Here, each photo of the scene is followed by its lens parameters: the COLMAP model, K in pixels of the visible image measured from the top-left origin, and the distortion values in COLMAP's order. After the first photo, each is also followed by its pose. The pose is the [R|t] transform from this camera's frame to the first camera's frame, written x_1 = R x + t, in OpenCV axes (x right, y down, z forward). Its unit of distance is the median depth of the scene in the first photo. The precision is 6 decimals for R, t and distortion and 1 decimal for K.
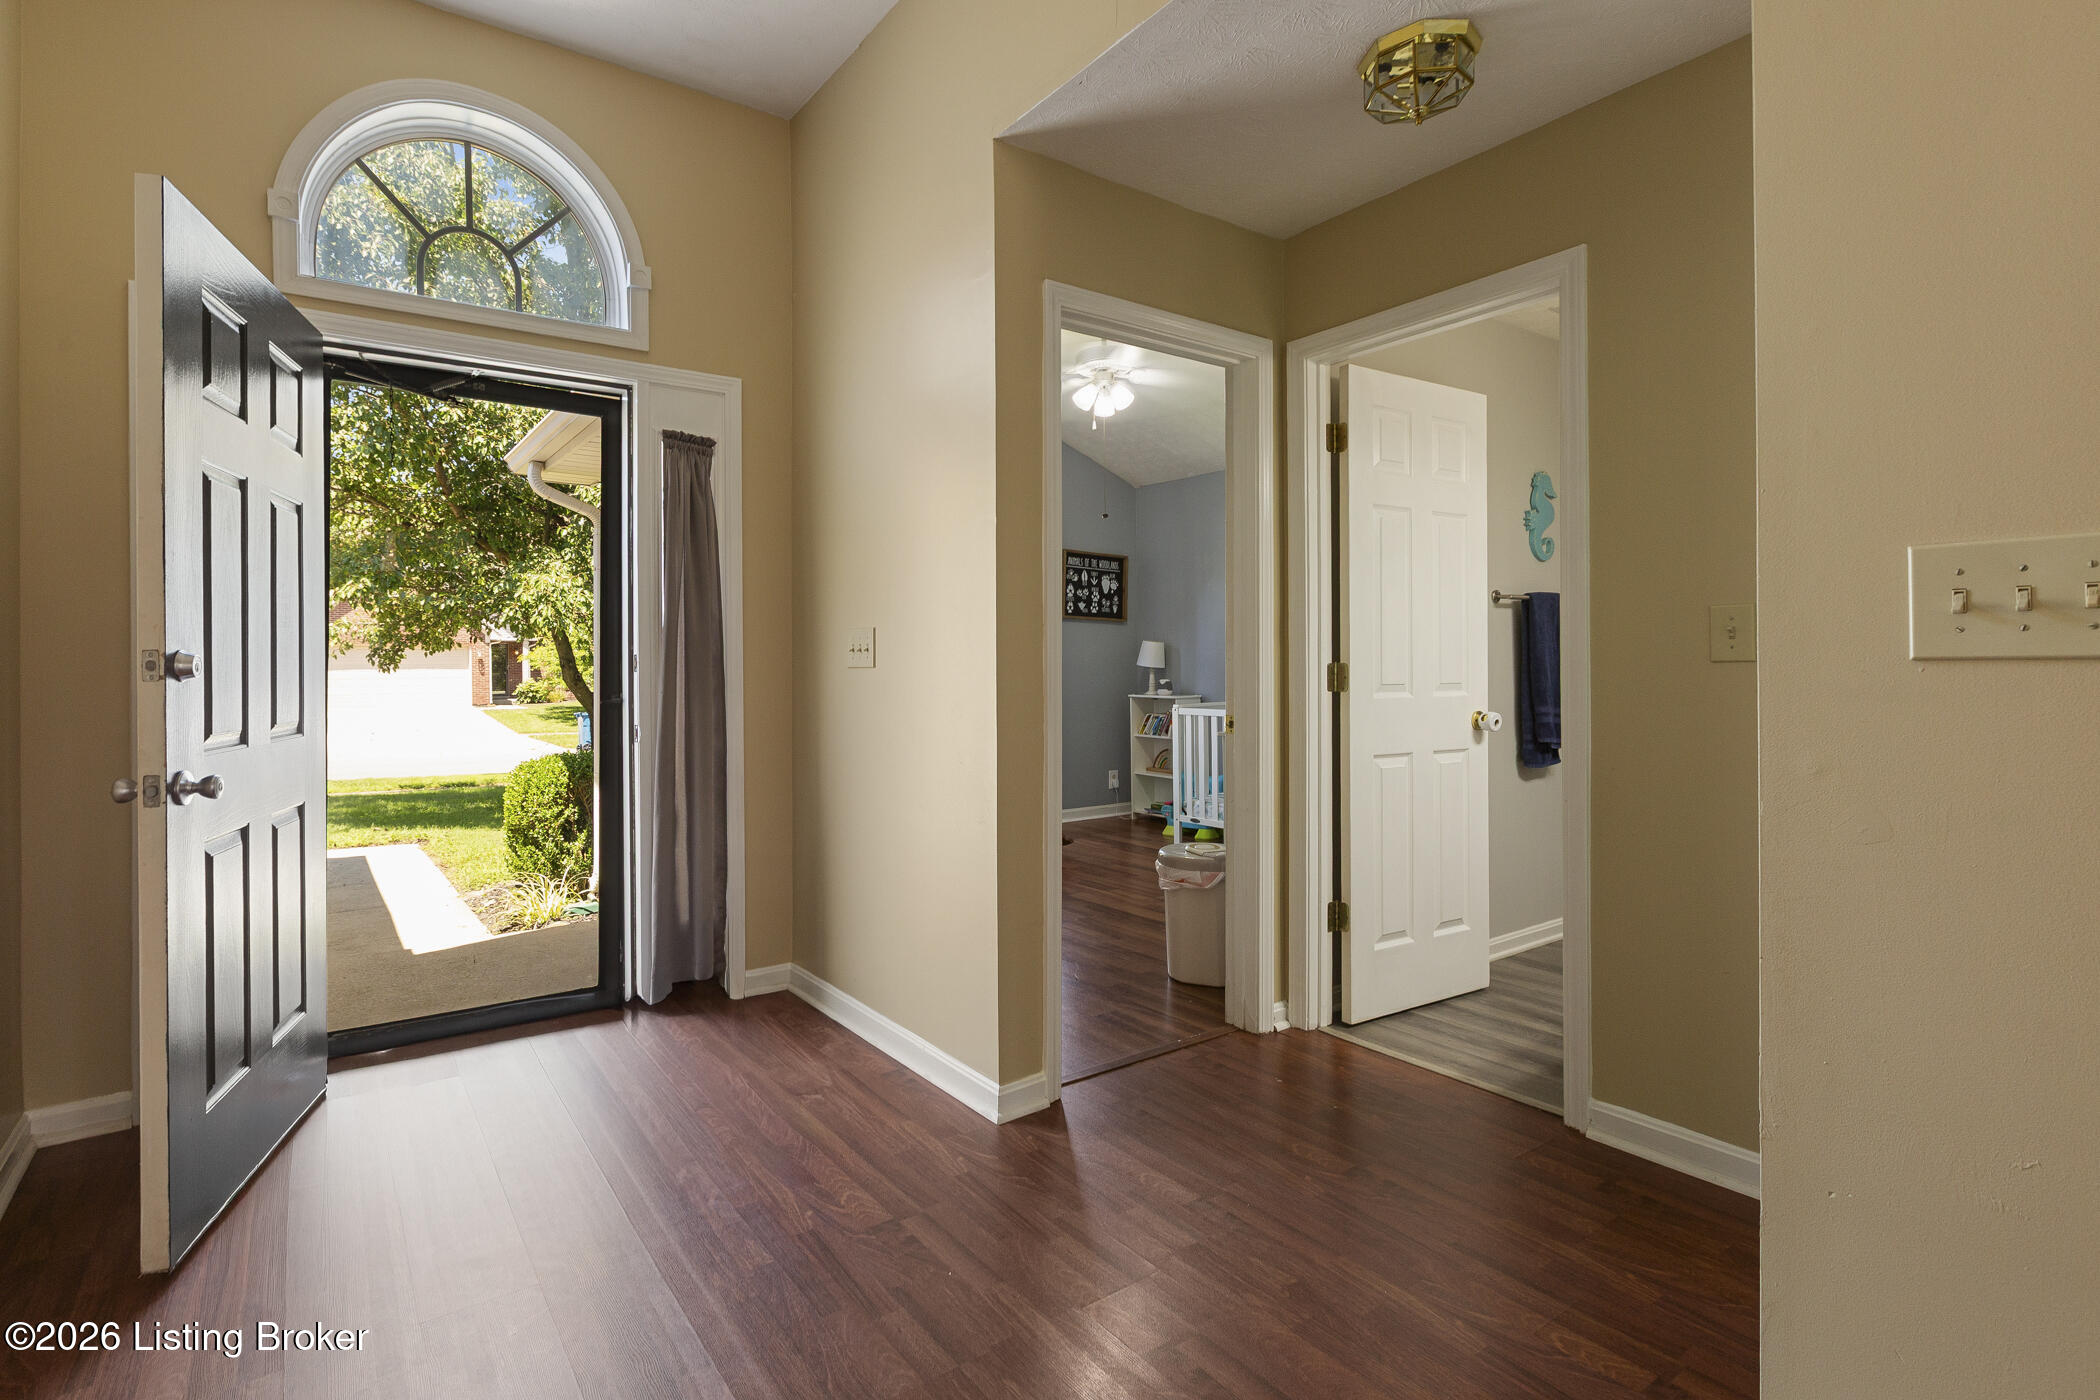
lens RADIAL K [[990.3, 0, 946.3], [0, 990.3, 666.2], [0, 0, 1]] dist [-0.000427, 0.001093]
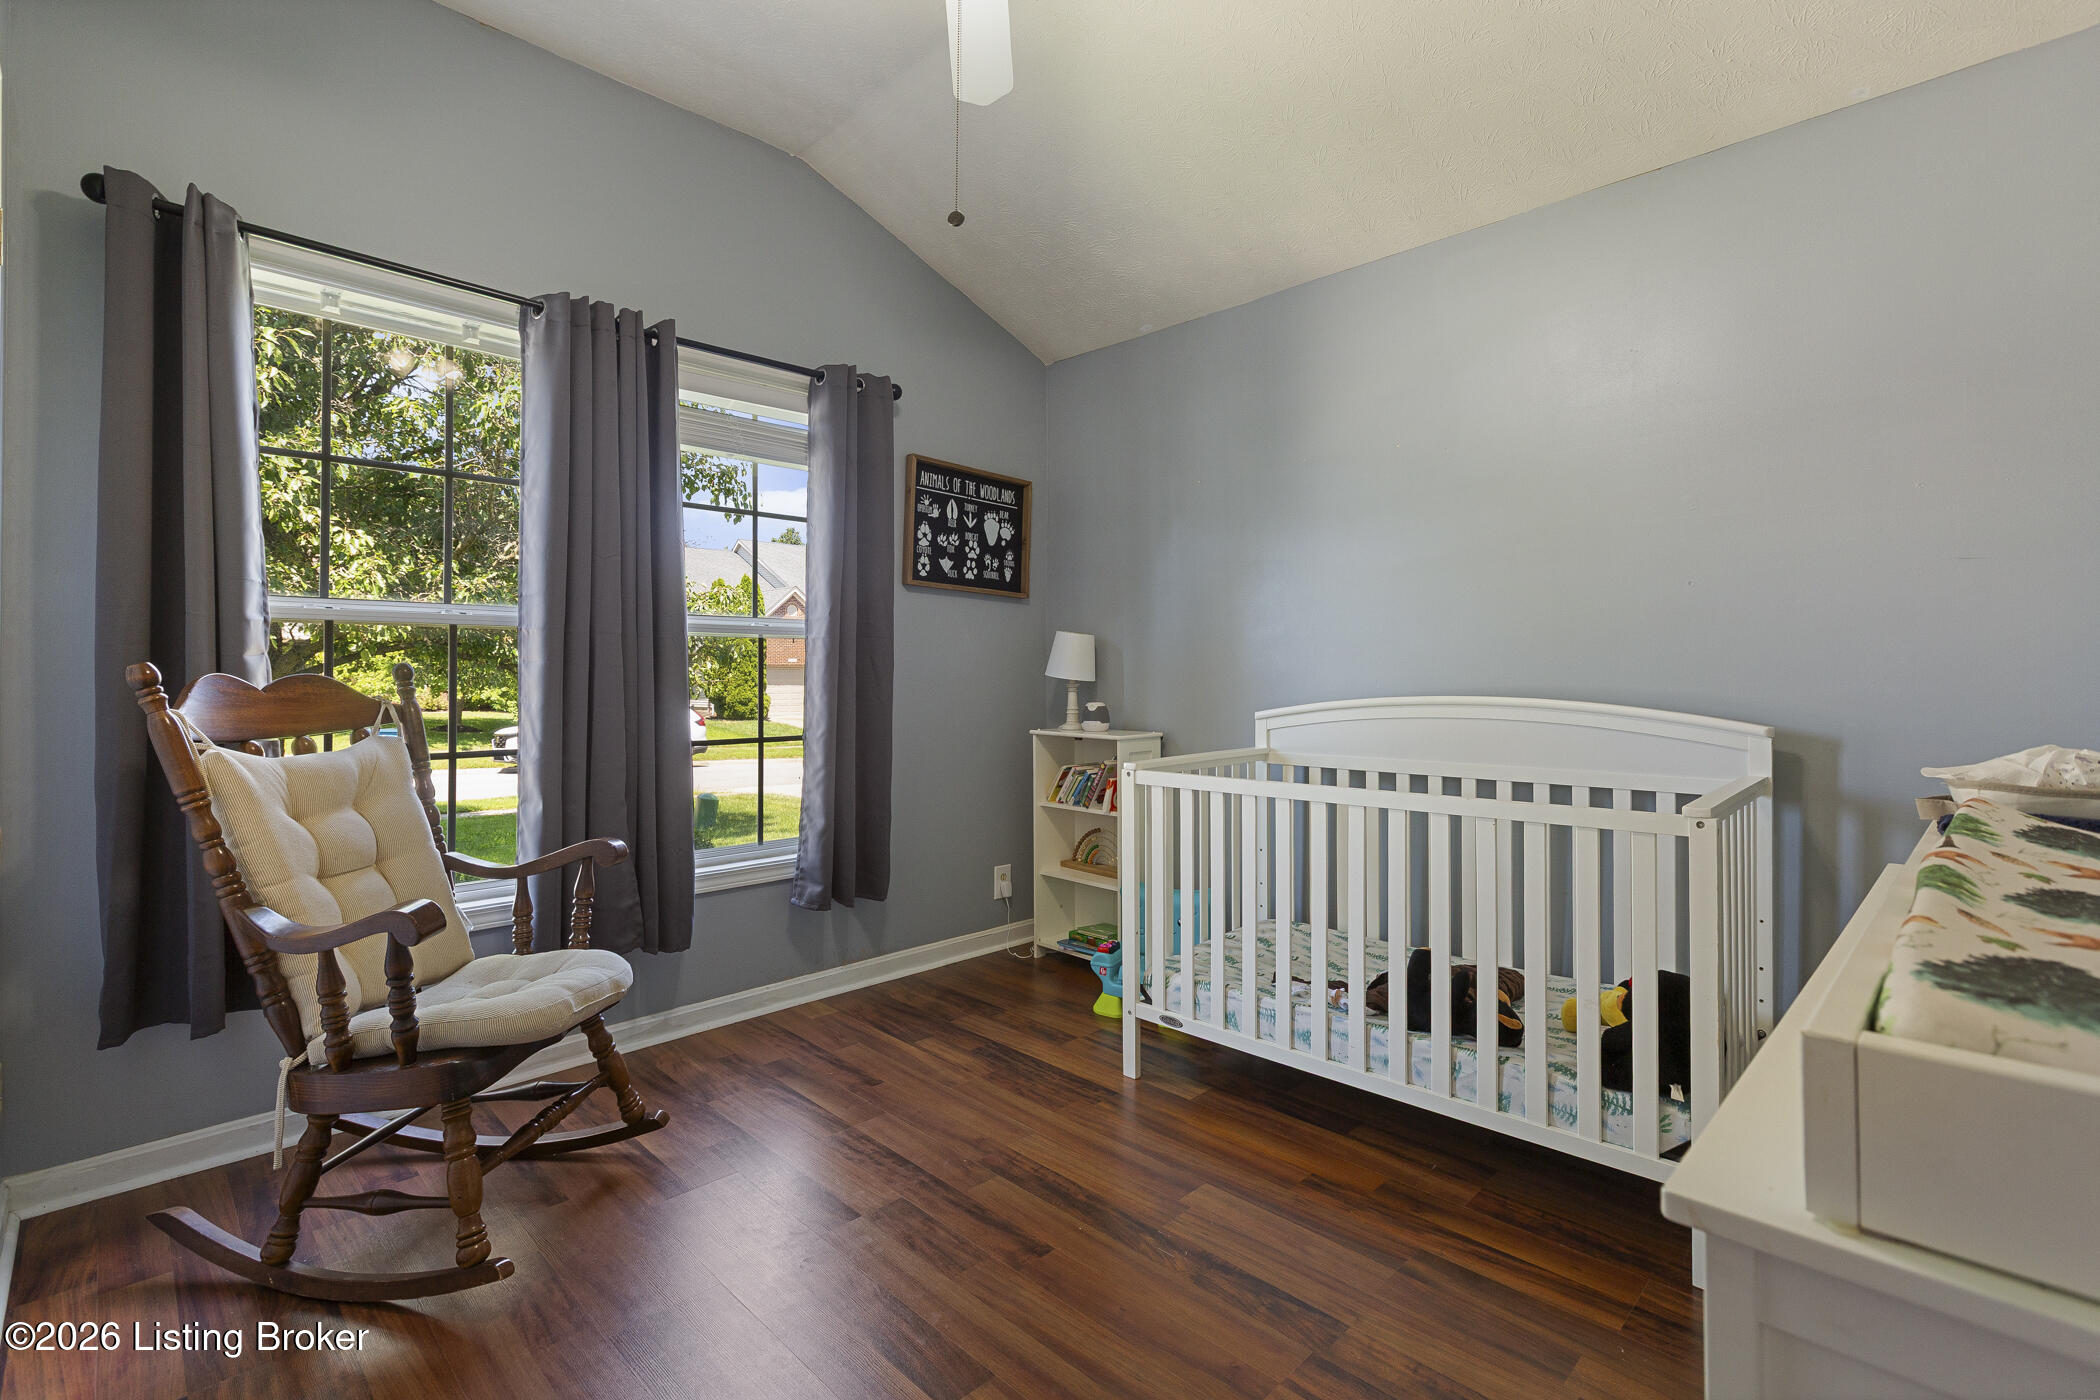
lens RADIAL K [[940.5, 0, 1046.7], [0, 940.5, 682.9], [0, 0, 1]] dist [-0.000200, -0.000559]
pose [[0.981040, 0.006961, 0.193682, 0.091623], [-0.008382, 0.999944, 0.006519, -0.000546], [-0.193626, -0.008019, 0.981043, 0.486738]]
